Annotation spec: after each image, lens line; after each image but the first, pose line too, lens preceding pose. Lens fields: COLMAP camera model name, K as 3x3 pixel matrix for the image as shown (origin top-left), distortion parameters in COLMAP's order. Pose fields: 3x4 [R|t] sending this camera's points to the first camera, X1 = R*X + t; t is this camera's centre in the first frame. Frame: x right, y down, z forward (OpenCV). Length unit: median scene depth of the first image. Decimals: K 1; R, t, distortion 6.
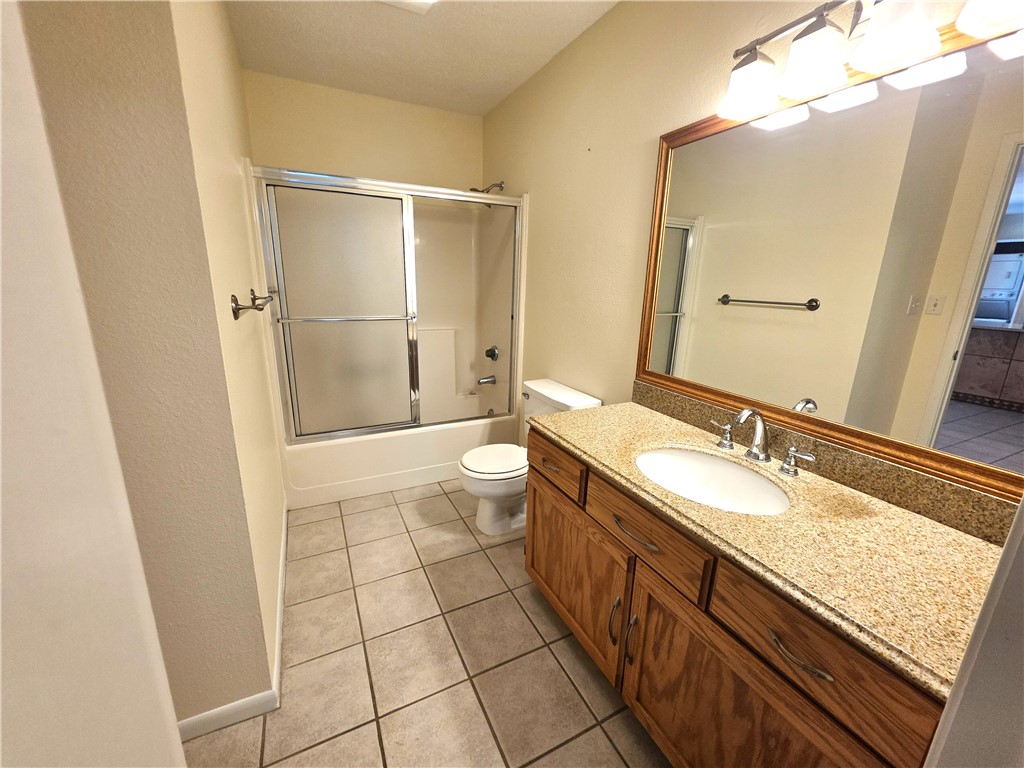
lens RADIAL K [[412.4, 0, 512.0], [0, 412.4, 384.0], [0, 0, 1]] dist [0.000126, 0.000003]
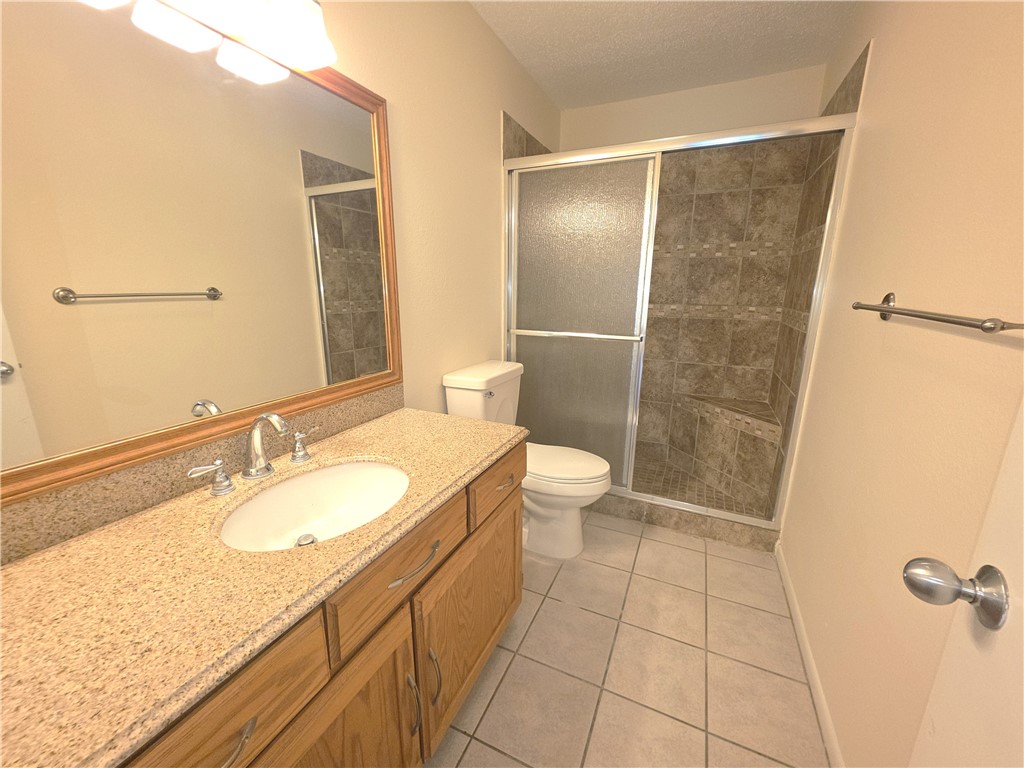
lens RADIAL K [[408.1, 0, 512.0], [0, 408.1, 384.0], [0, 0, 1]] dist [-0.000543, -0.000077]
pose [[-0.621266, -0.204167, 0.756534, -0.359141], [0.182918, 0.901001, 0.393367, -0.239750], [-0.761951, 0.382769, -0.522416, 1.024851]]
